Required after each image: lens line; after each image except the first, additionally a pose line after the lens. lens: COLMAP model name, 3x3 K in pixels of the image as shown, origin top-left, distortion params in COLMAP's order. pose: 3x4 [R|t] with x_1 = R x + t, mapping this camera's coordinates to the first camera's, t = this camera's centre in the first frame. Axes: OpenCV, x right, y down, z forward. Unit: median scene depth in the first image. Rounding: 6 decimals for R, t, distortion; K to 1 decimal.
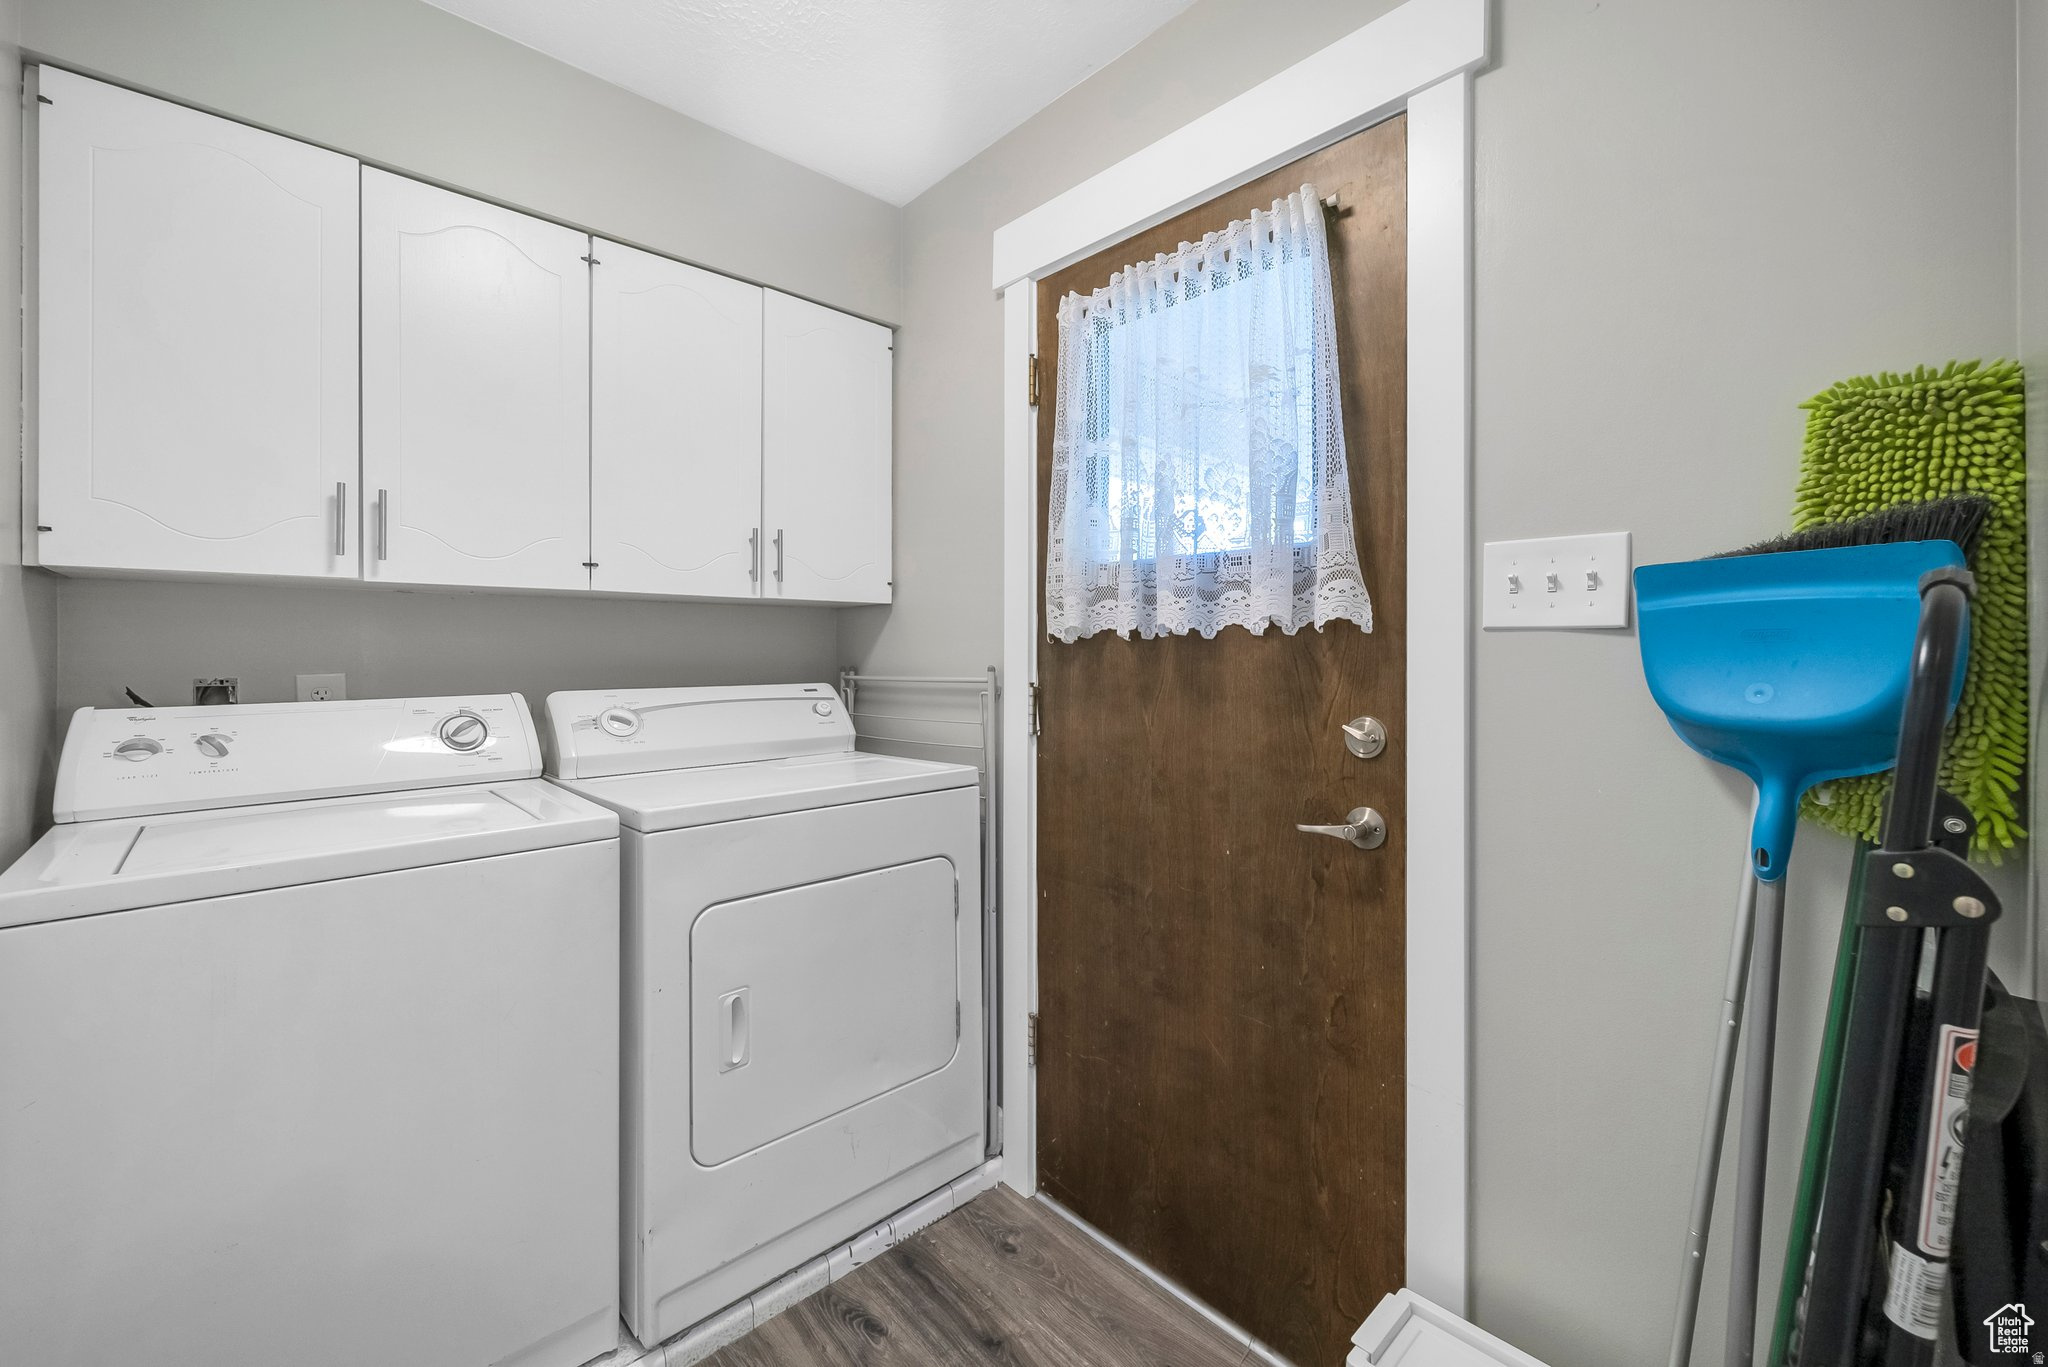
lens RADIAL K [[816.8, 0, 1015.7], [0, 816.8, 657.4], [0, 0, 1]] dist [-0.002092, -0.001435]
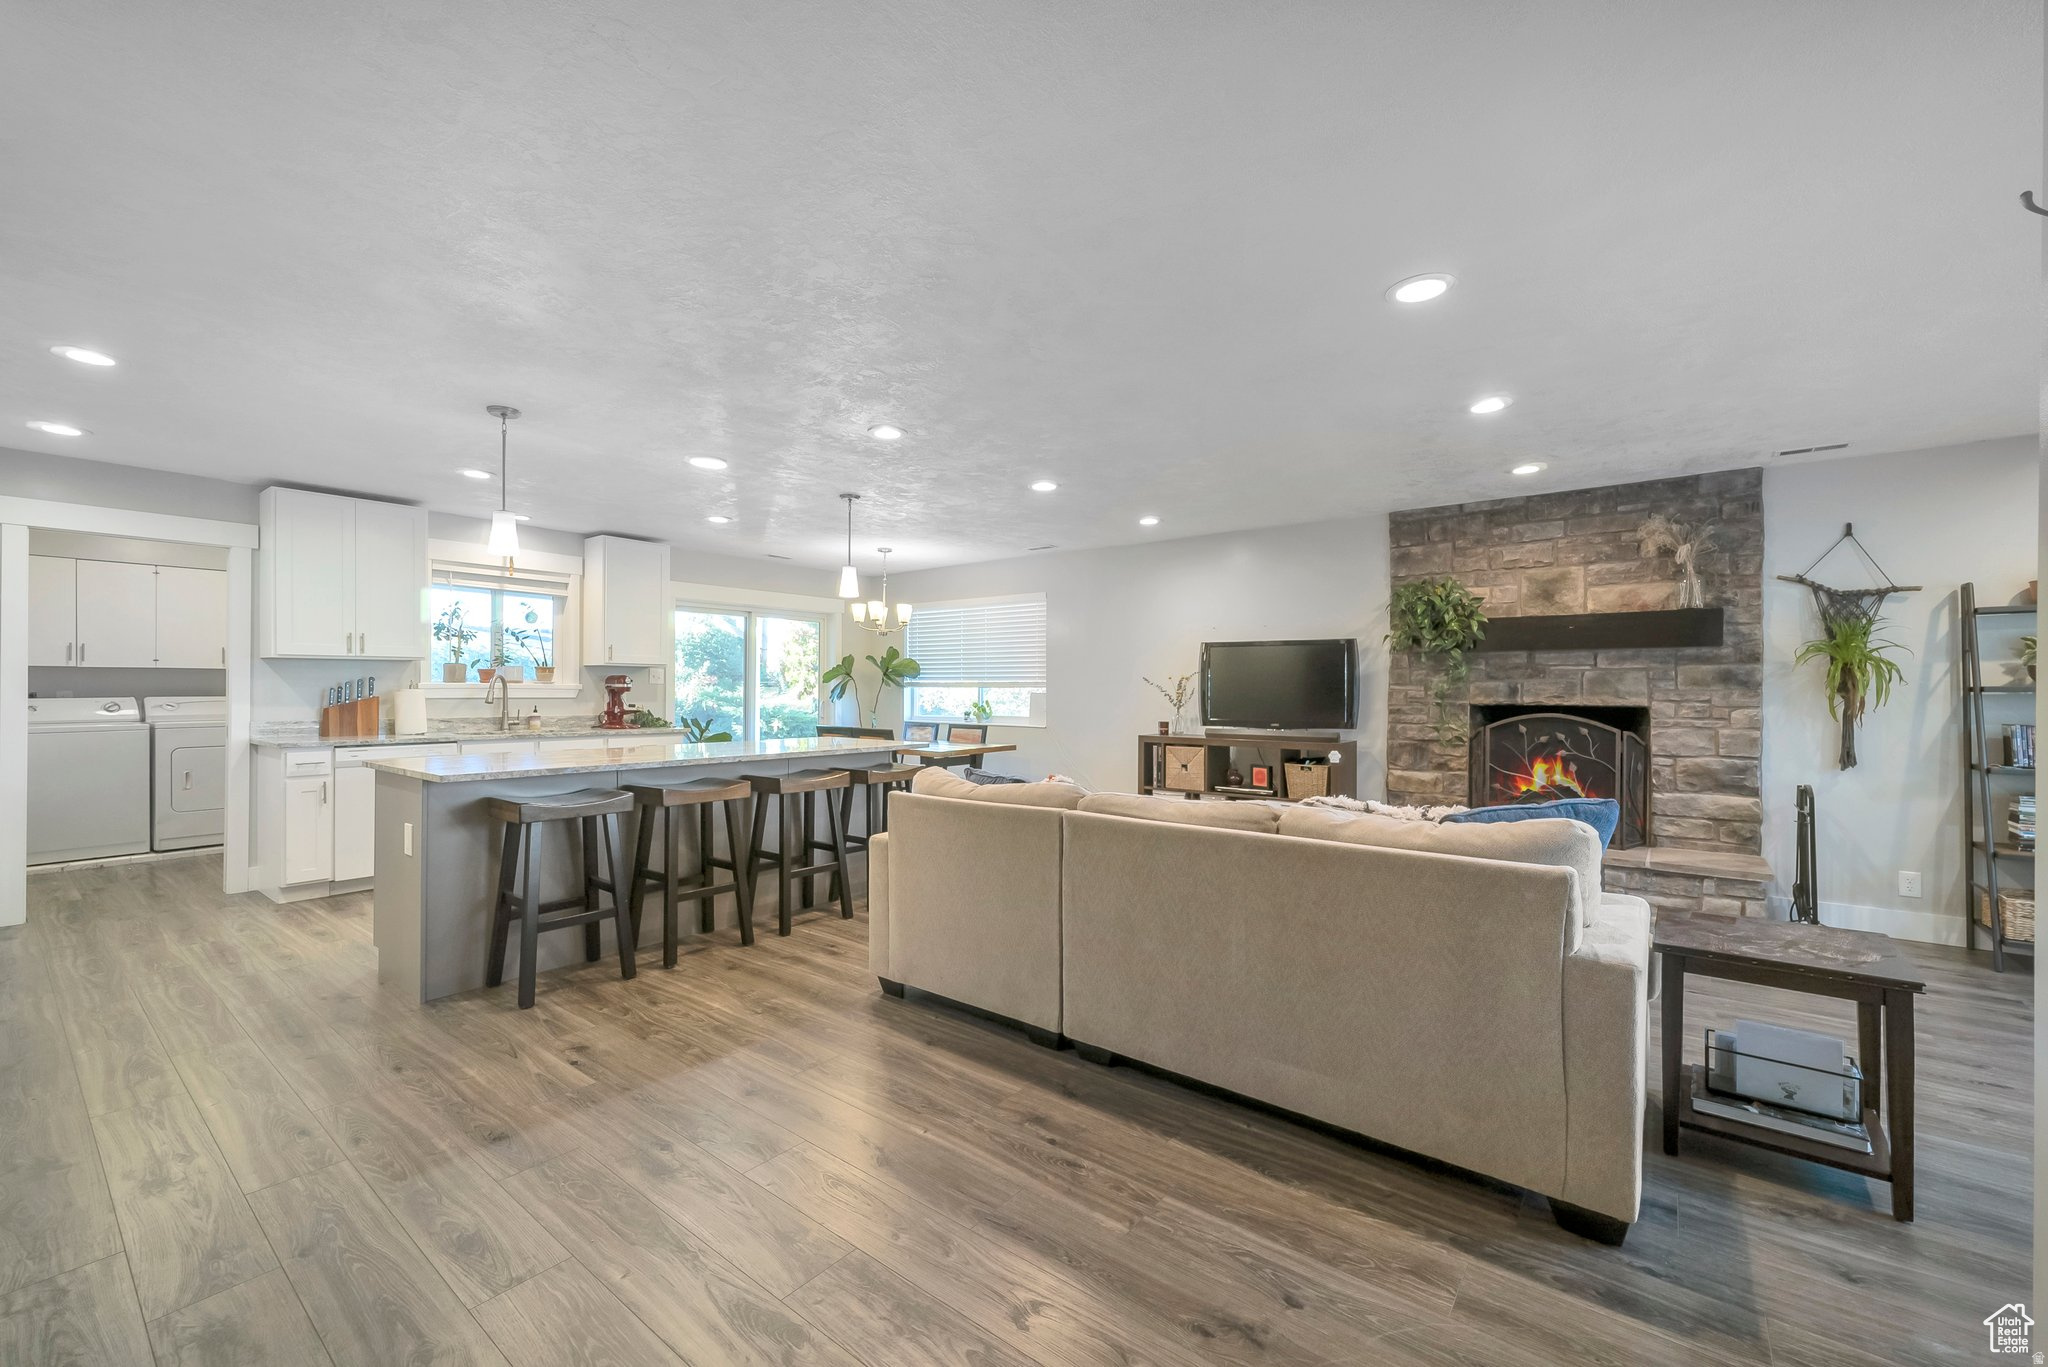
lens RADIAL K [[816.8, 0, 1031.4], [0, 816.8, 690.9], [0, 0, 1]] dist [-0.002092, -0.001435]
pose [[0.982757, 0.003275, 0.184874, 2.967833], [-0.003648, 0.999992, 0.001679, -0.000866], [-0.184867, -0.002325, 0.982761, -3.662515]]
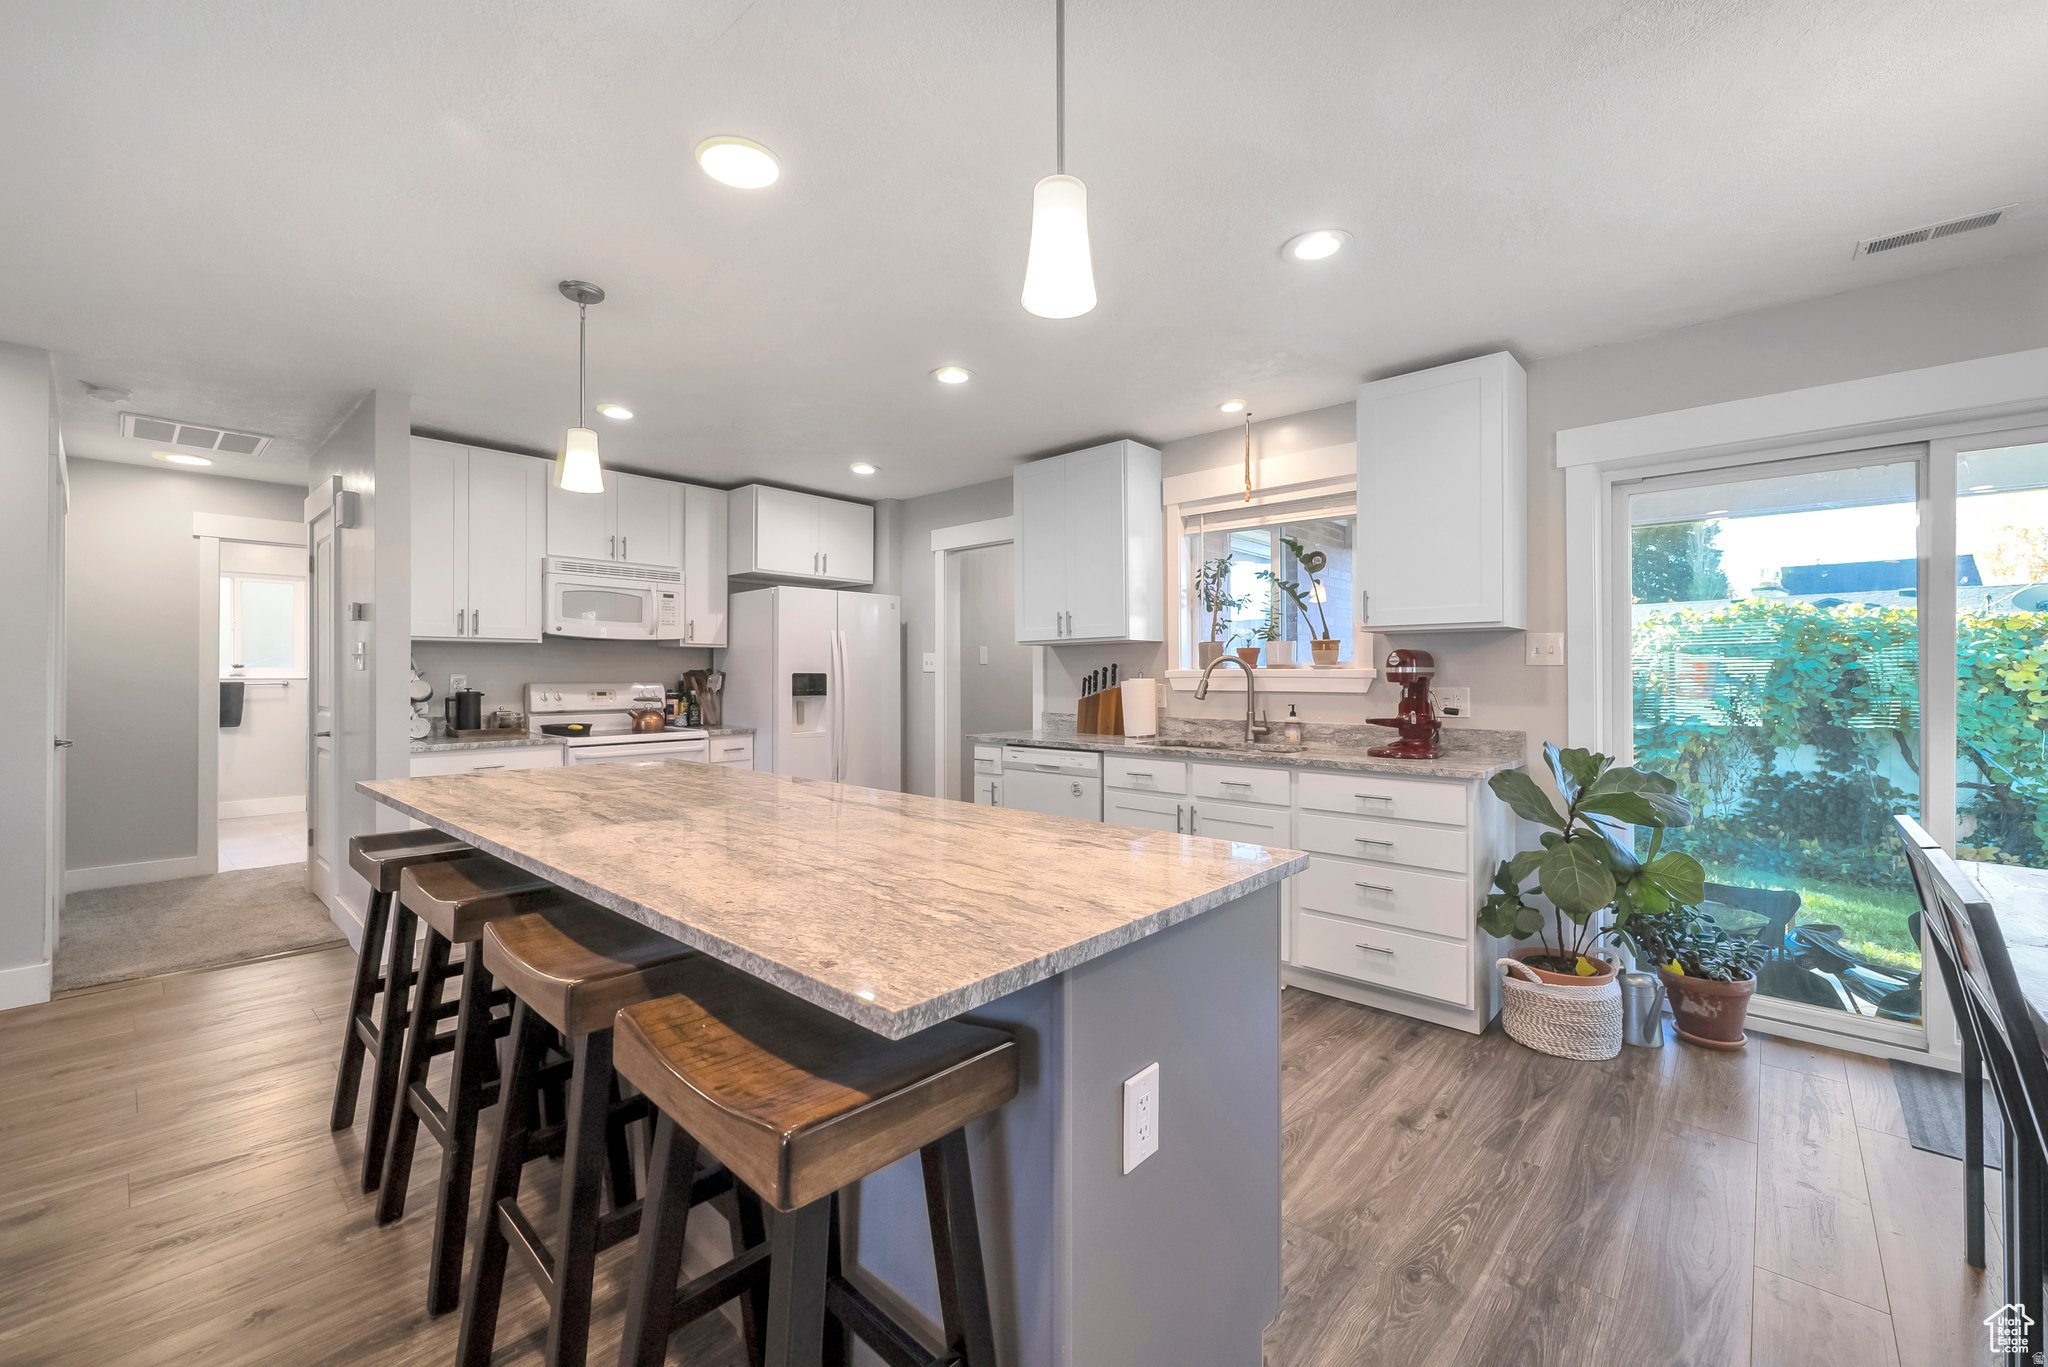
lens RADIAL K [[816.8, 0, 1020.8], [0, 816.8, 674.1], [0, 0, 1]] dist [-0.002092, -0.001435]
pose [[0.095473, -0.004868, -0.995420, 3.695717], [0.001459, 0.999988, -0.004751, 0.005179], [0.995431, -0.000998, 0.095479, -0.192038]]
